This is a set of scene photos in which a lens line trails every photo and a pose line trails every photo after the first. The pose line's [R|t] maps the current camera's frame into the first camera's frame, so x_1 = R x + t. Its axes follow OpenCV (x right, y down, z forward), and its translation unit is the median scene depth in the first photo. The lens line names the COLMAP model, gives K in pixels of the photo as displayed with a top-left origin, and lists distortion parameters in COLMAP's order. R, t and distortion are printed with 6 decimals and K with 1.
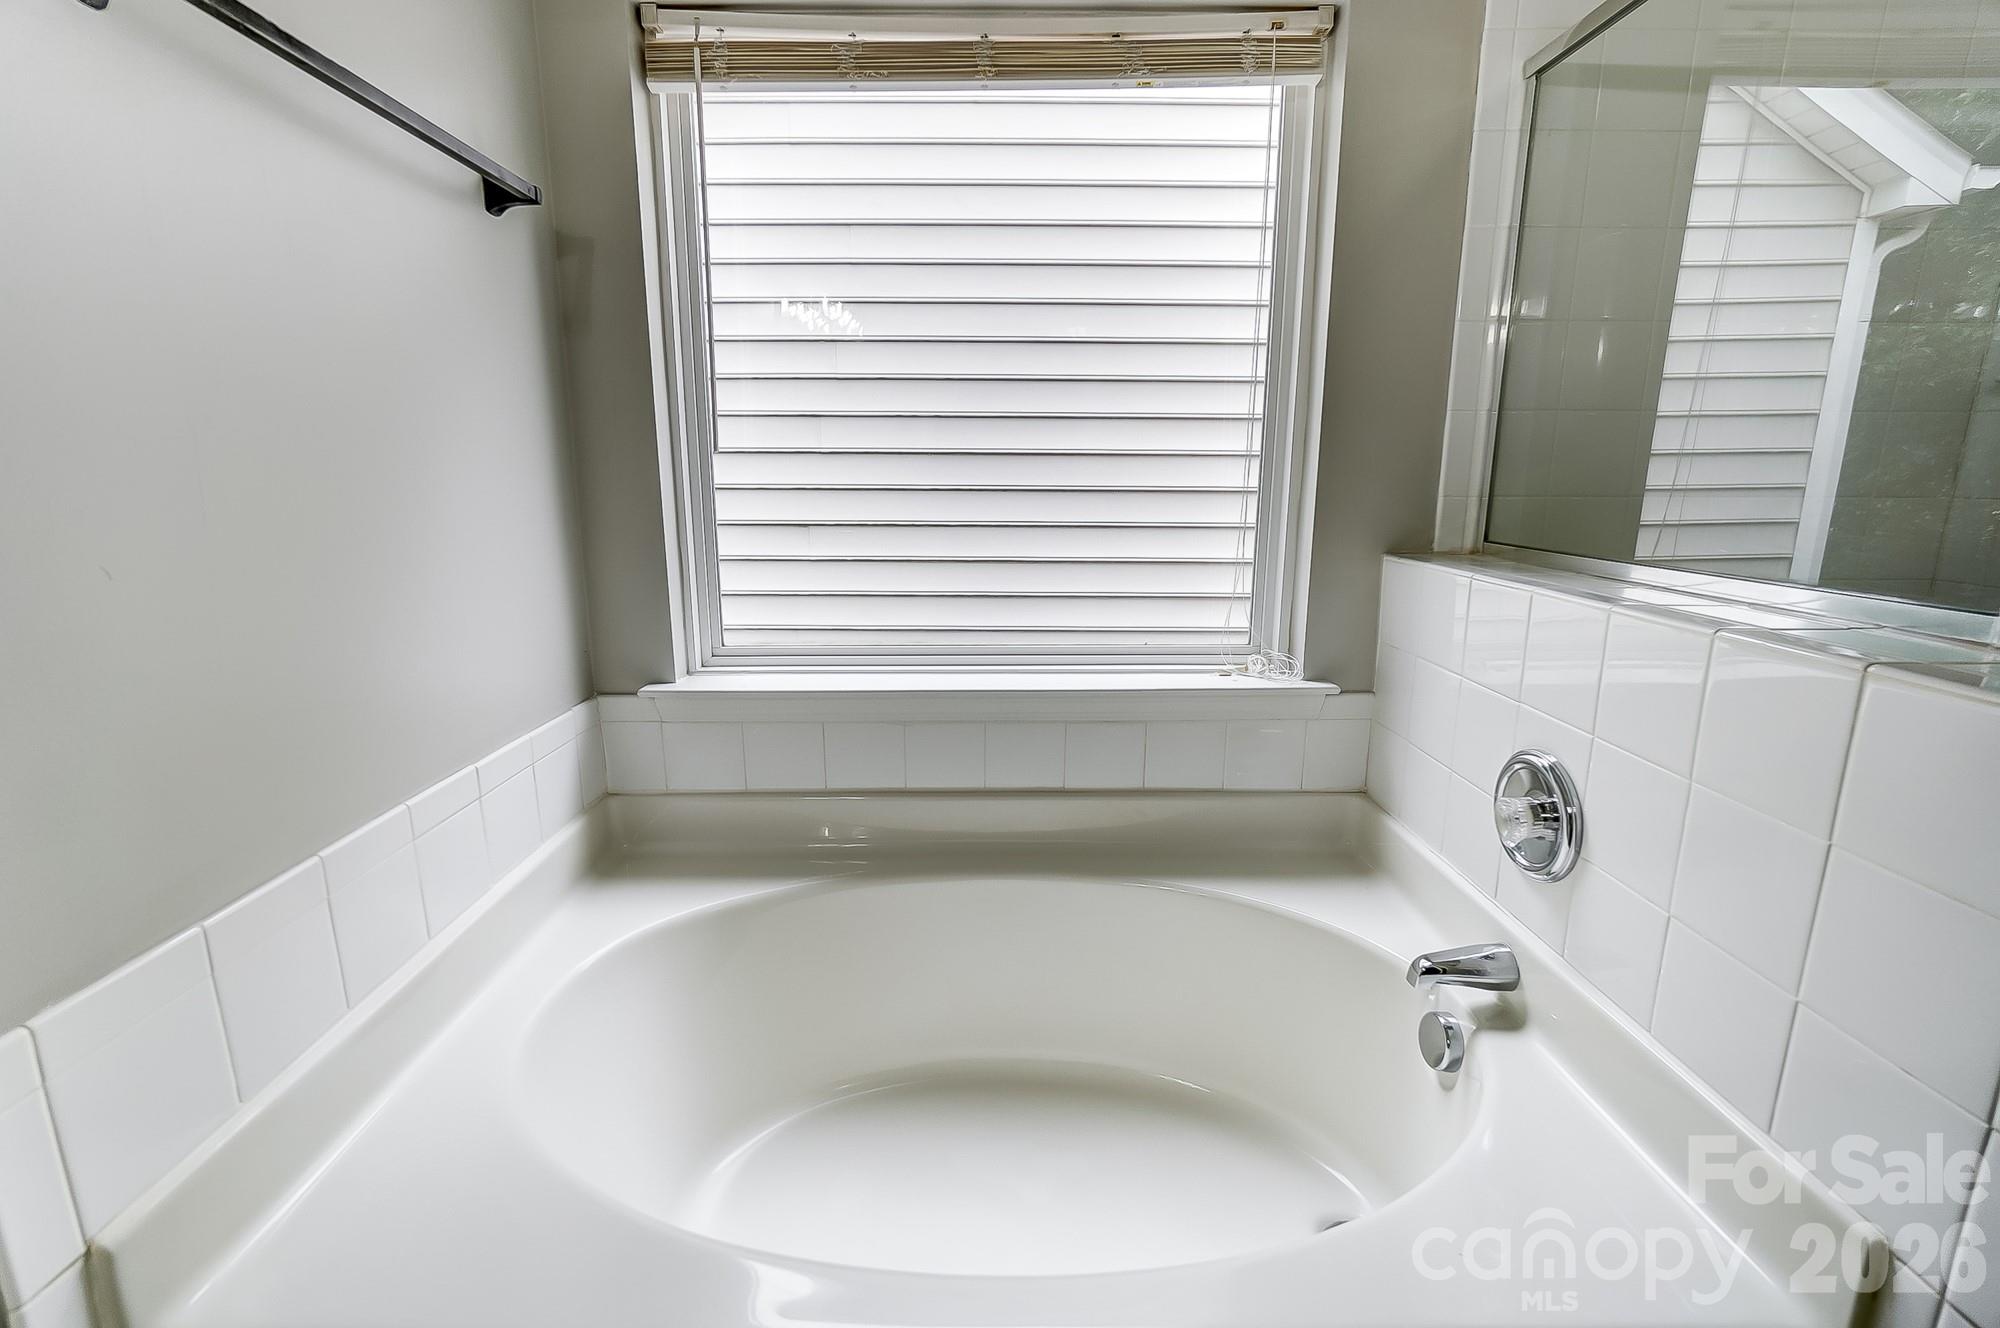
lens RADIAL K [[886.5, 0, 987.6], [0, 886.5, 643.0], [0, 0, 1]] dist [-0.011788, 0.000231]
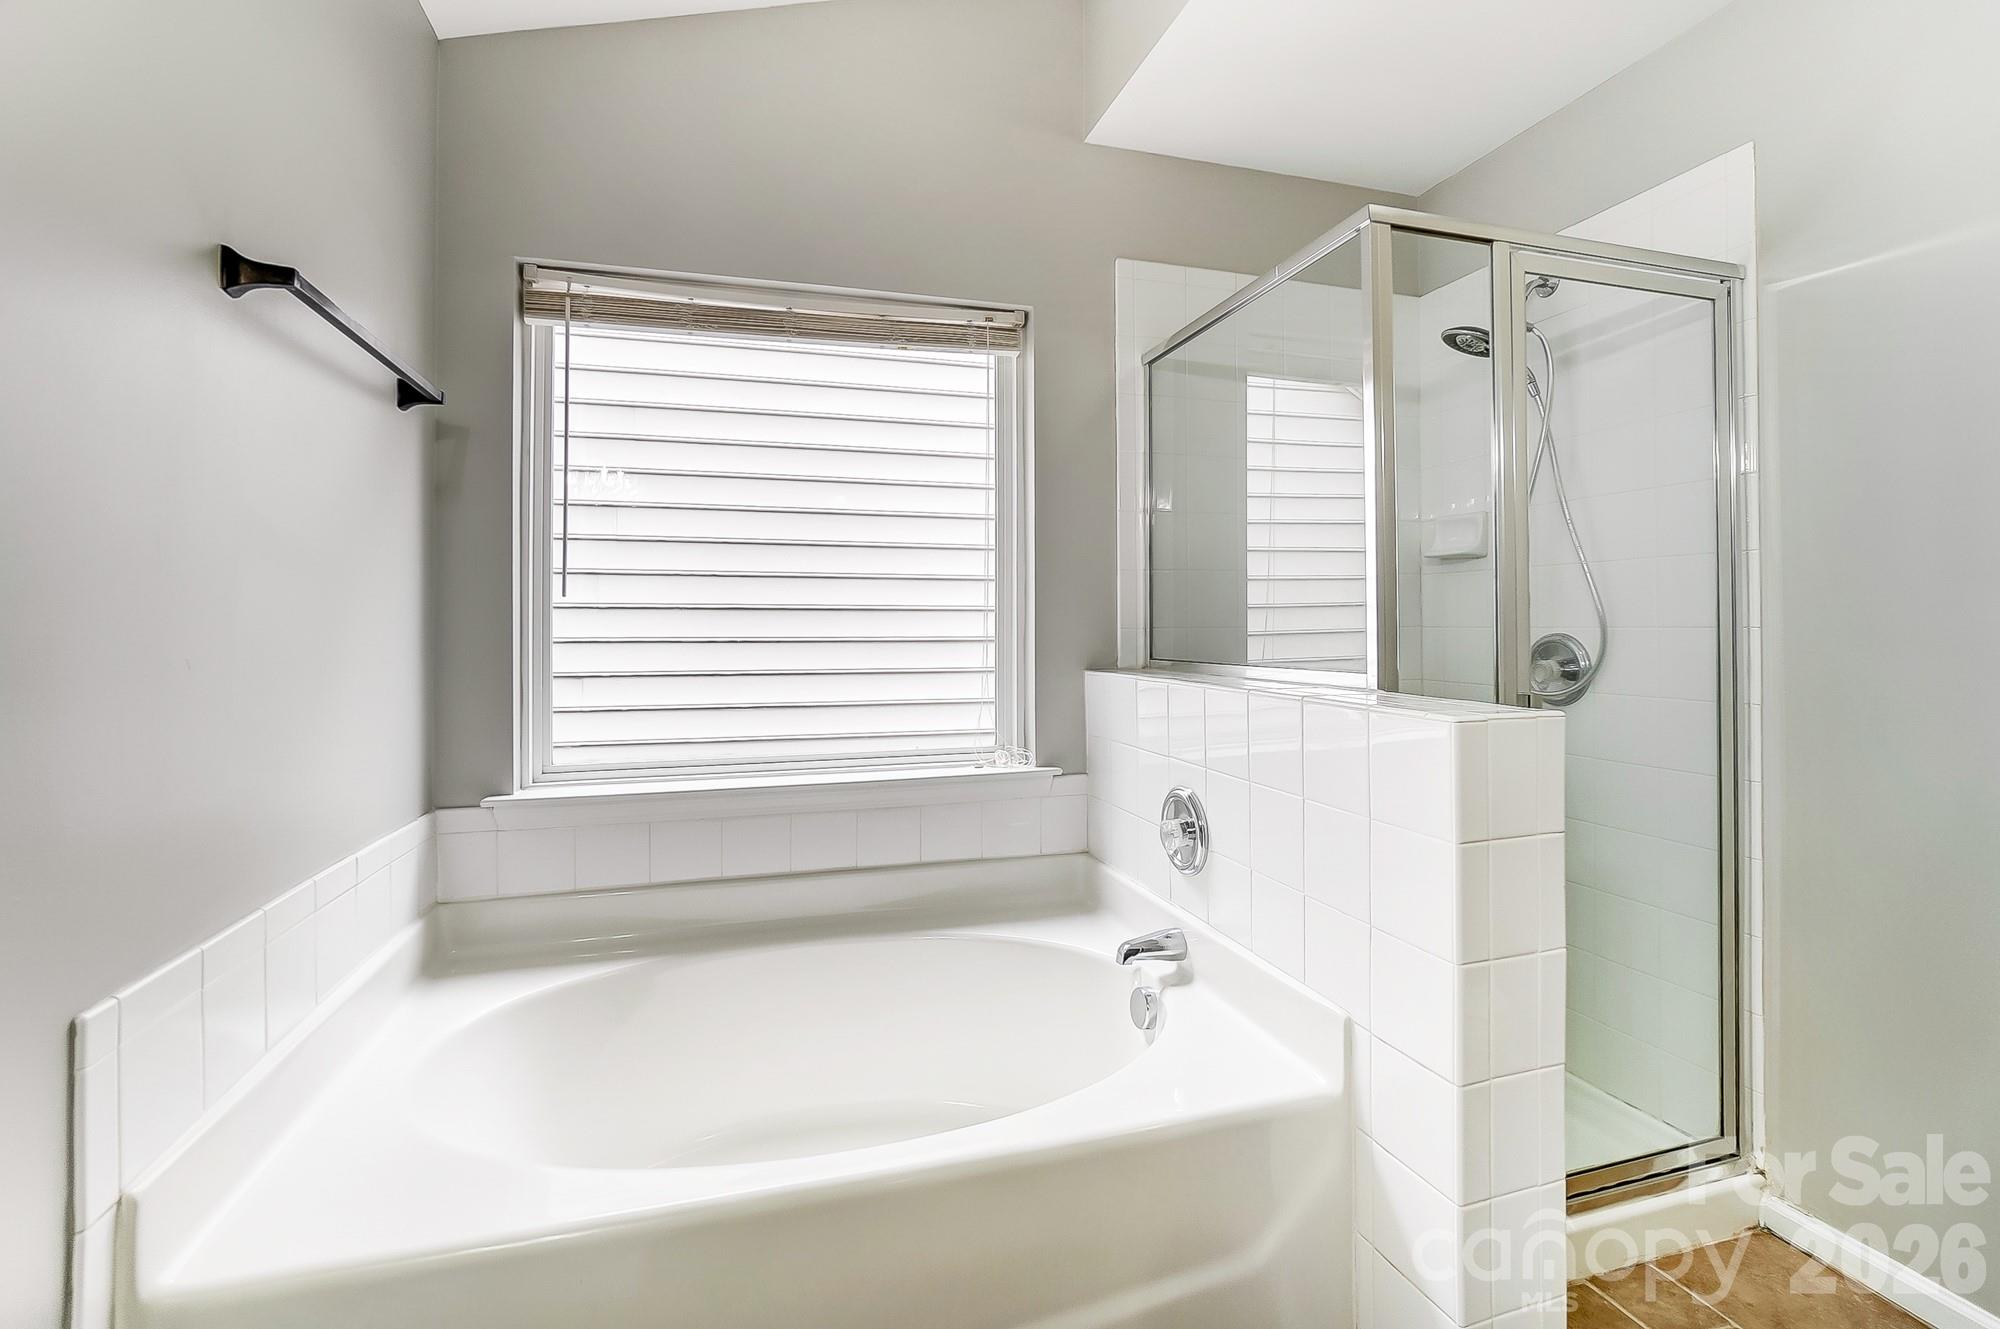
lens RADIAL K [[892.7, 0, 994.3], [0, 892.7, 614.2], [0, 0, 1]] dist [-0.027758, 0.000097]
pose [[0.960644, -0.000768, 0.277782, -0.082807], [0.059709, 0.977193, -0.203788, 0.097108], [-0.271290, 0.212354, 0.938780, -0.315385]]
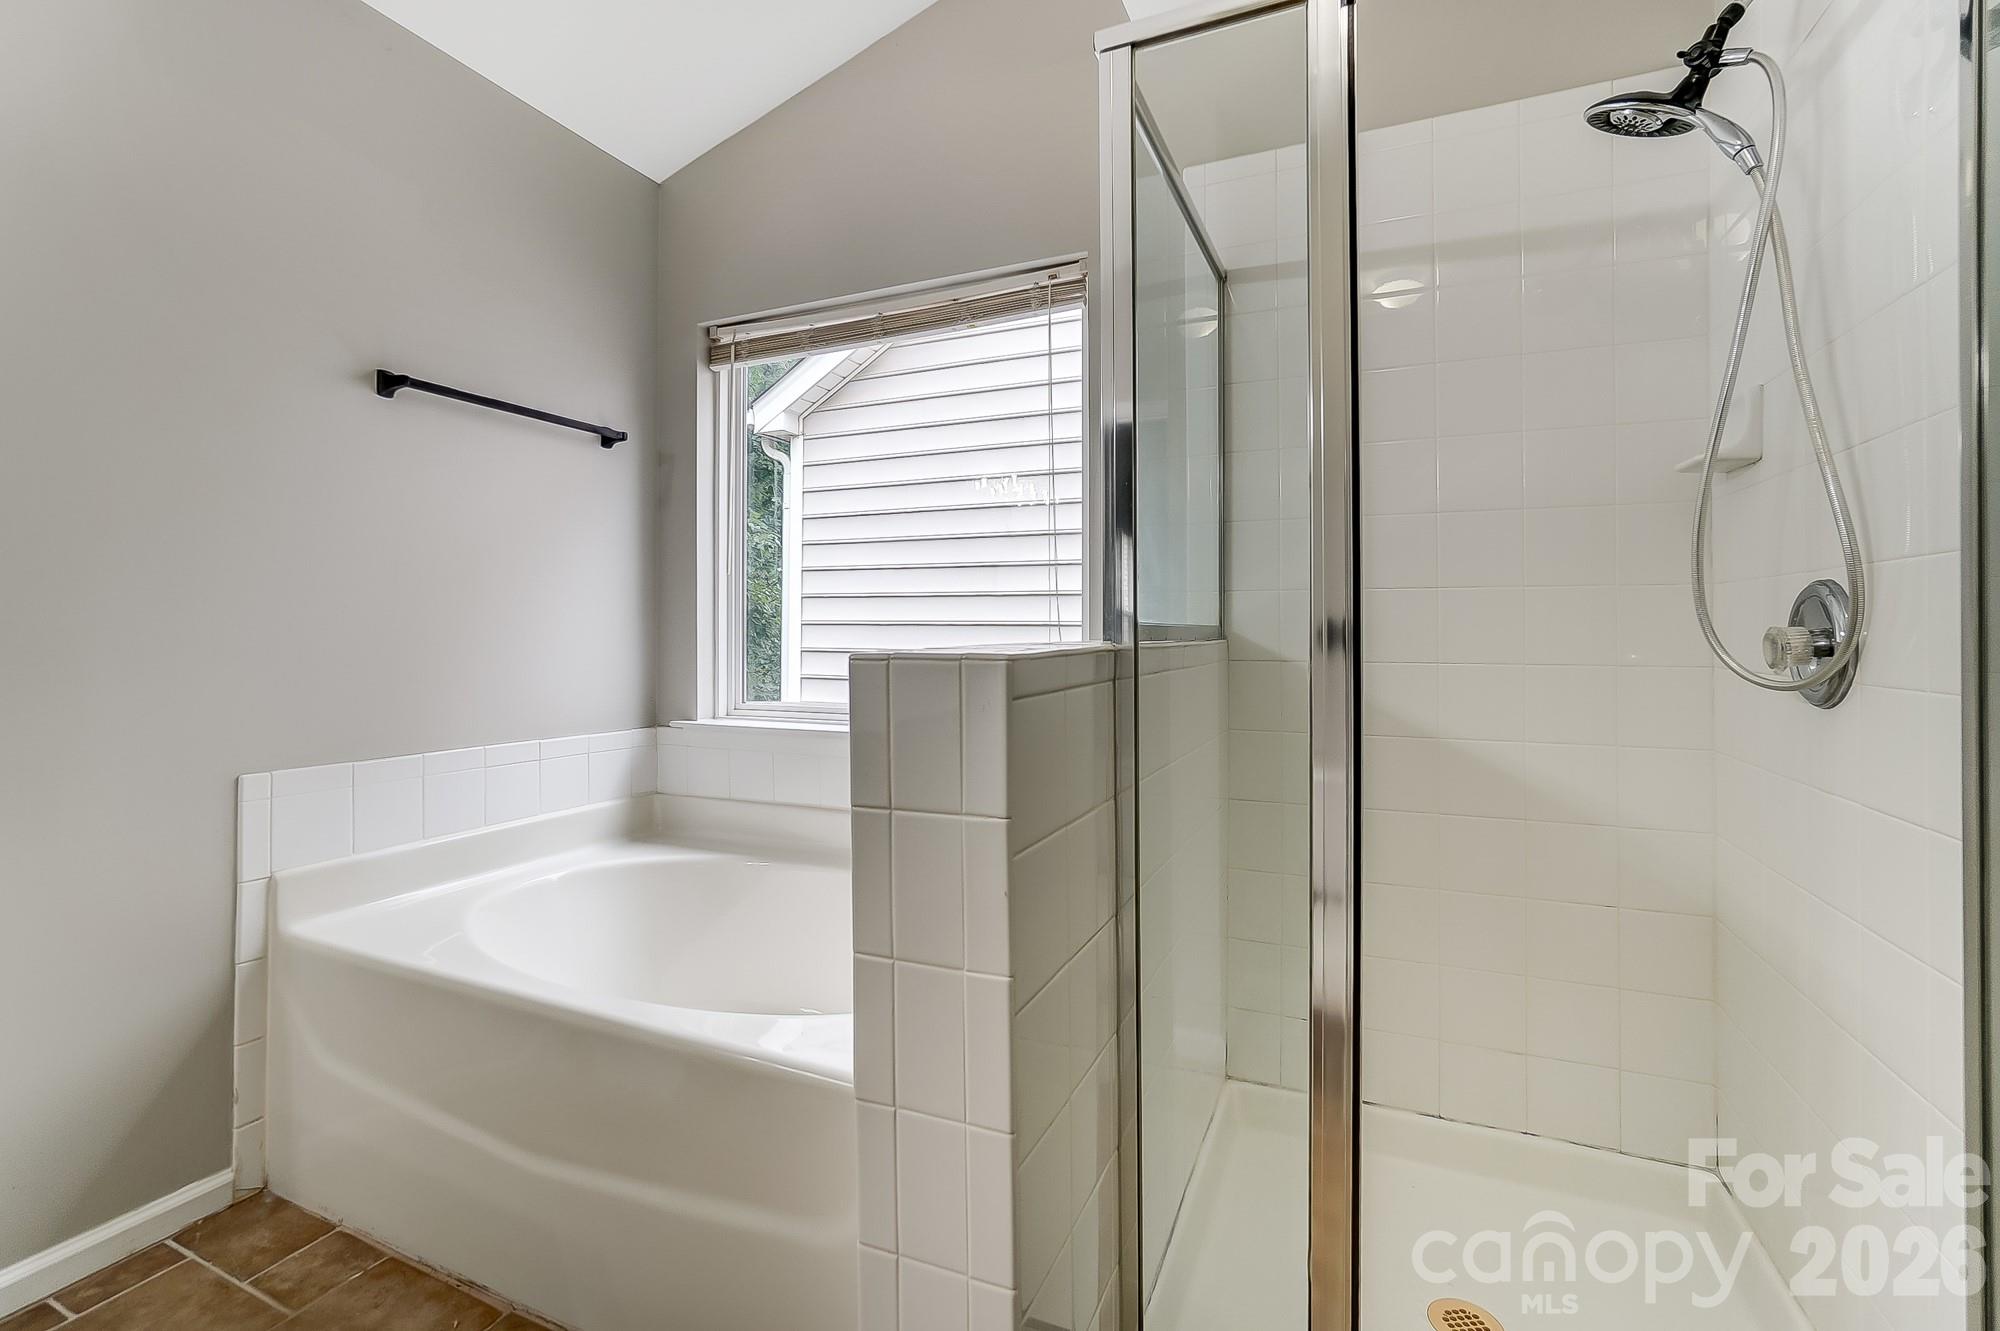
lens RADIAL K [[907.9, 0, 962.1], [0, 907.9, 602.0], [0, 0, 1]] dist [-0.000834, 0.000091]
pose [[0.902023, -0.013859, -0.431466, 0.830457], [-0.085427, 0.973988, -0.209879, 0.151543], [0.423152, 0.226175, 0.877375, -0.260184]]
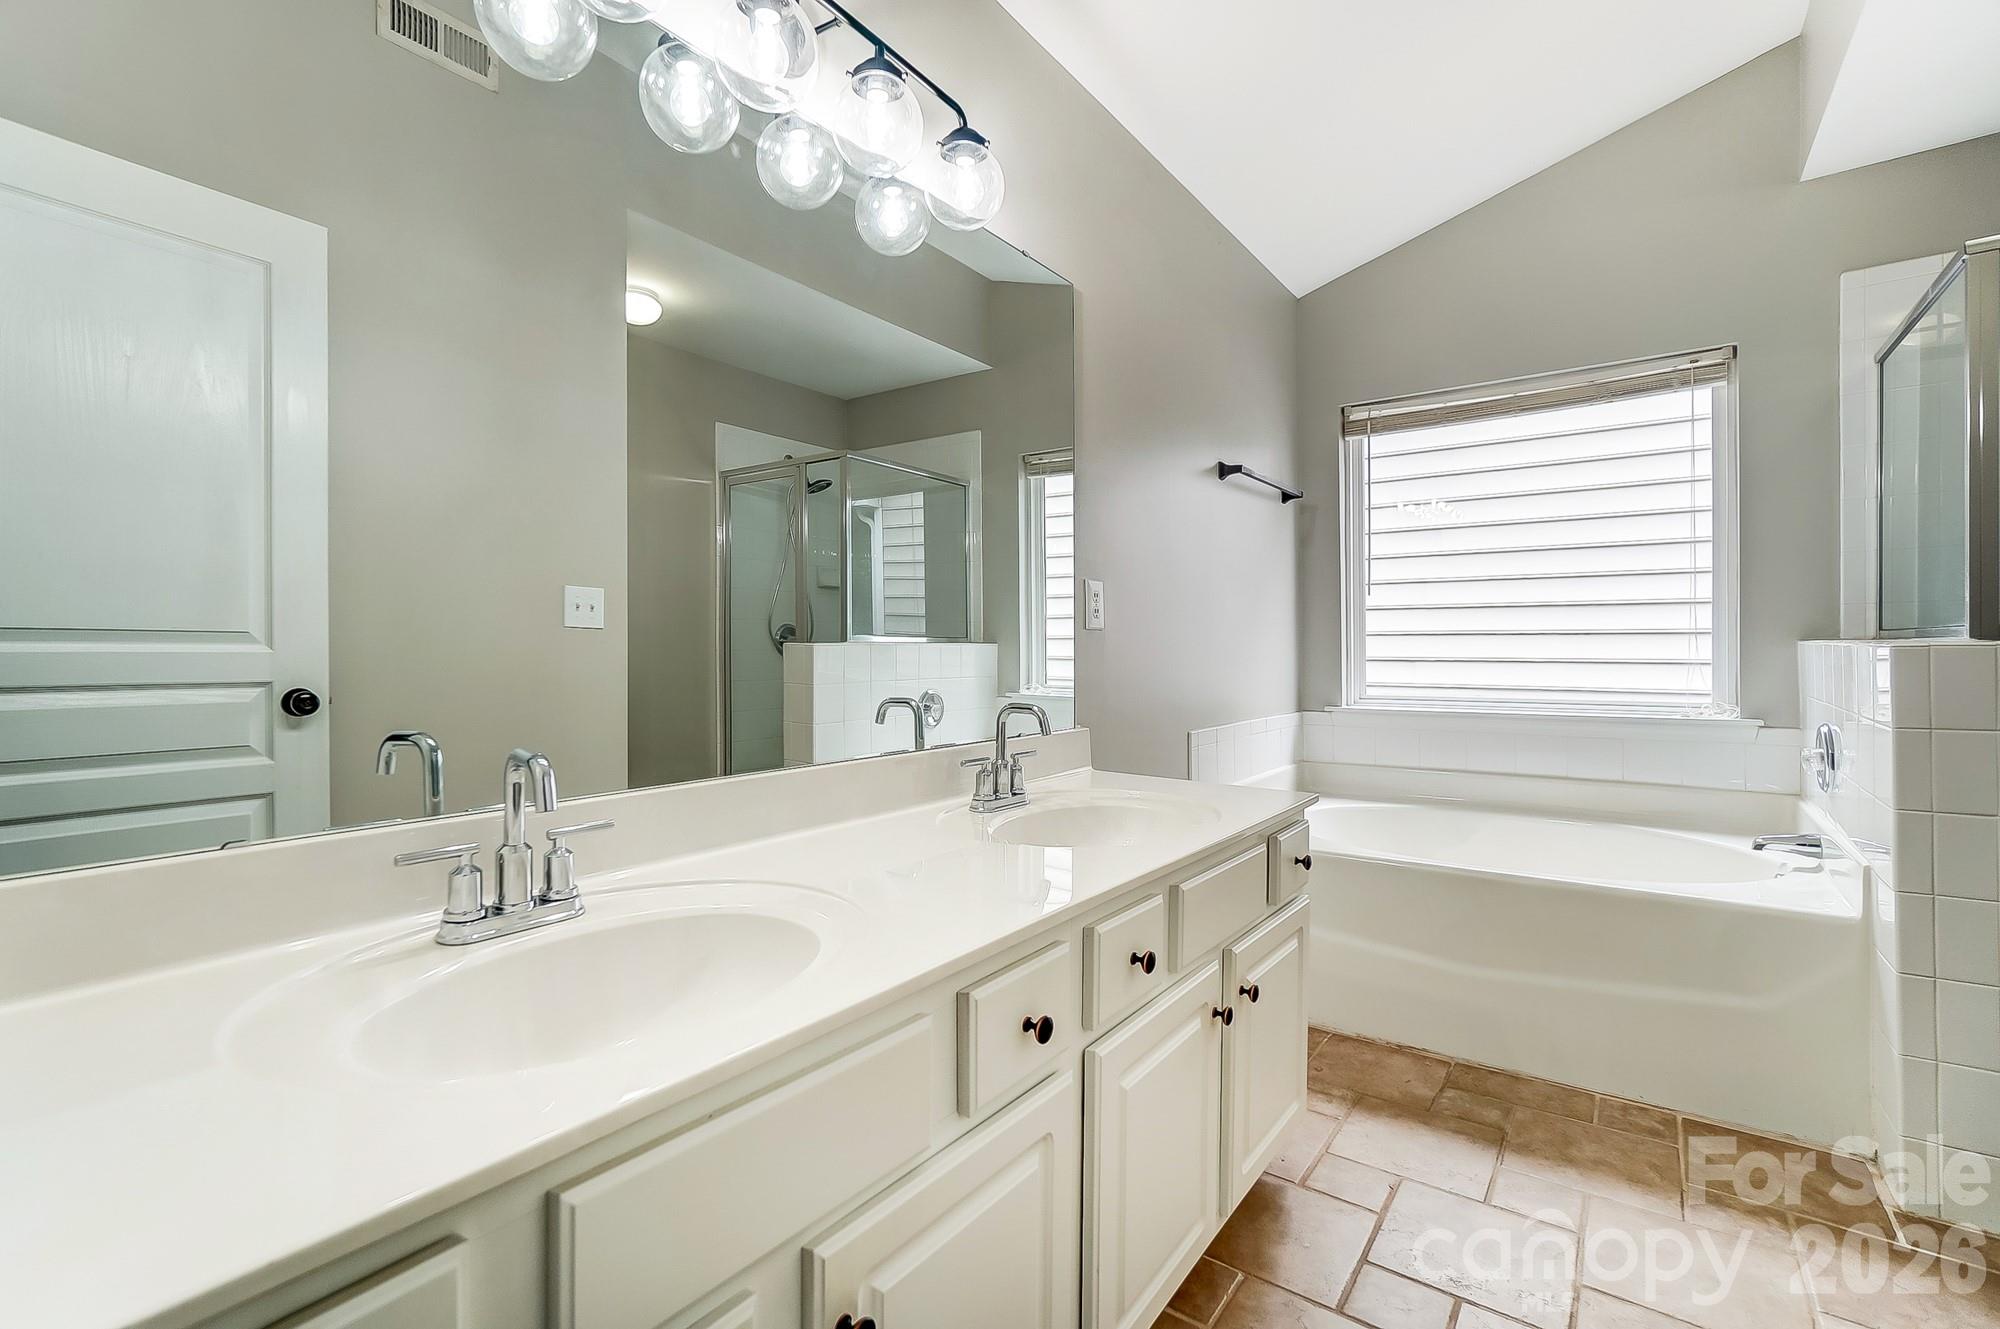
lens RADIAL K [[892.1, 0, 999.5], [0, 892.1, 643.3], [0, 0, 1]] dist [0.000579, 0.000194]
pose [[0.807187, -0.005966, -0.590265, 0.252122], [-0.111081, 0.980550, -0.161813, 0.359530], [0.579750, 0.196180, 0.790825, -1.240319]]
